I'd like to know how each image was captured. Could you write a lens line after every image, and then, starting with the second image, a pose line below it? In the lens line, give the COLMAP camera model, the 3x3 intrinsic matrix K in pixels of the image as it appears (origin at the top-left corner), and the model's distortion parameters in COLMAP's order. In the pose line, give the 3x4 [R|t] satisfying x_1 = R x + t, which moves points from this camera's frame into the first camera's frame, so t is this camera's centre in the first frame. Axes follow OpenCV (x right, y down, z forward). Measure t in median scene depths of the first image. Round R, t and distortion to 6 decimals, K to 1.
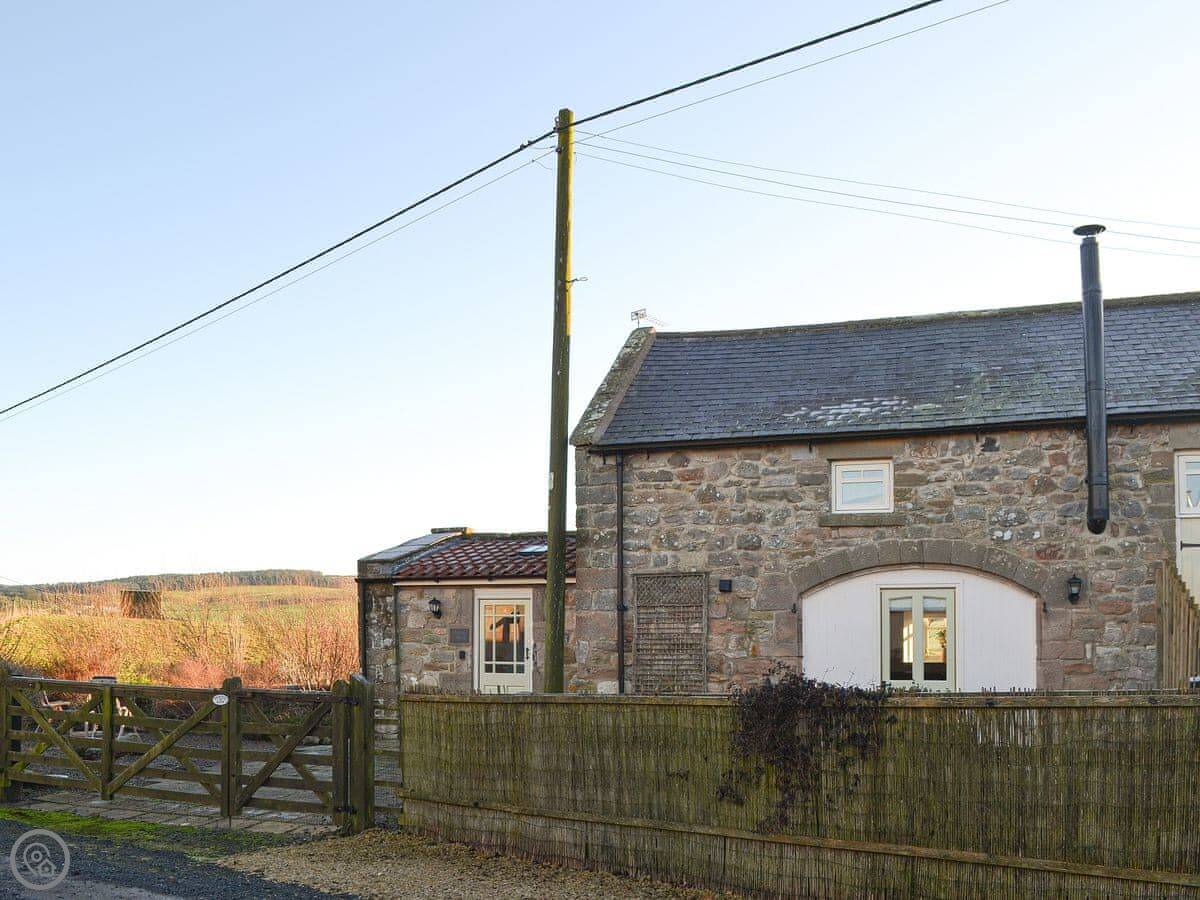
lens RADIAL K [[1101.9, 0, 596.3], [0, 1101.9, 469.4], [0, 0, 1]] dist [-0.064237, 0.000200]
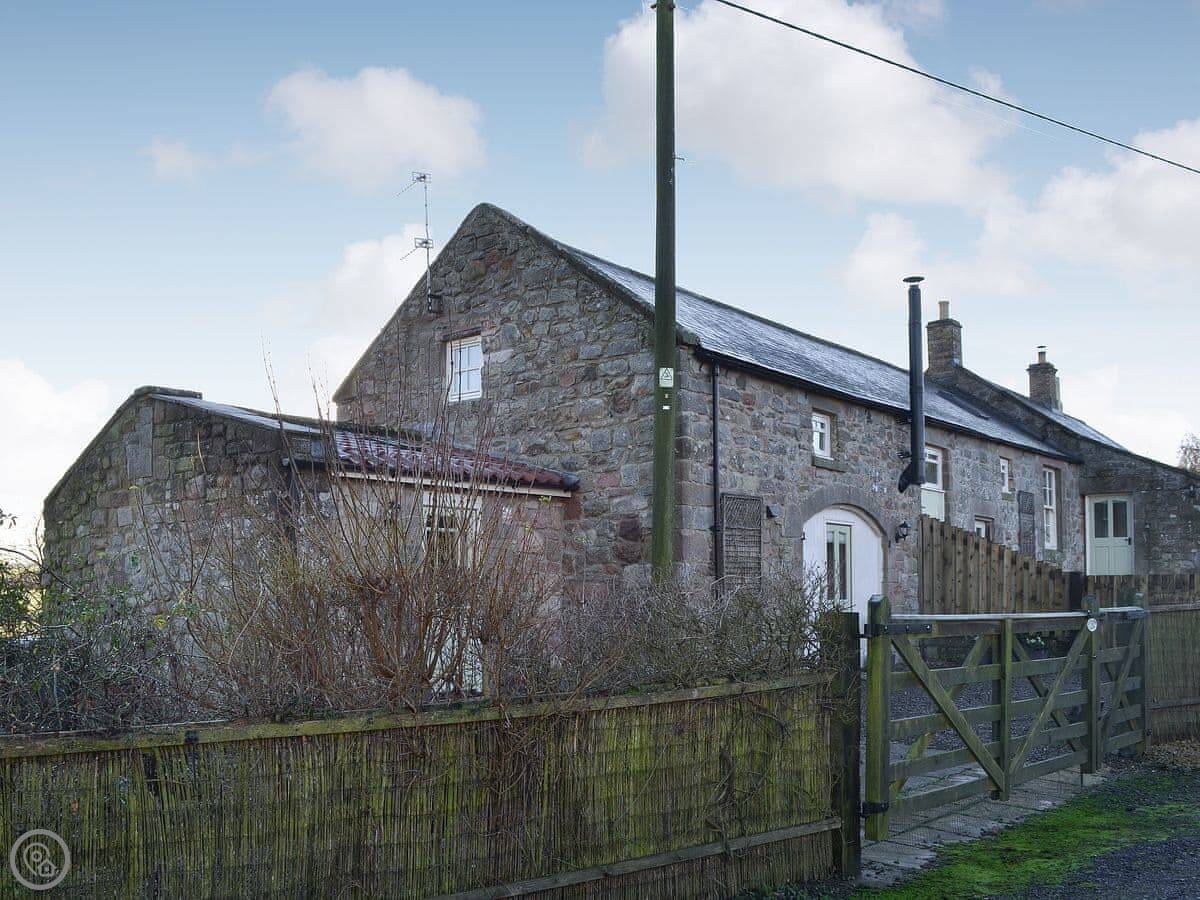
lens RADIAL K [[1101.9, 0, 596.3], [0, 1101.9, 469.4], [0, 0, 1]] dist [-0.064237, 0.000200]
pose [[0.351669, 0.097151, 0.931069, -0.927924], [-0.137587, 0.989163, -0.051246, 0.144218], [-0.925958, -0.110081, 0.361225, 0.793687]]
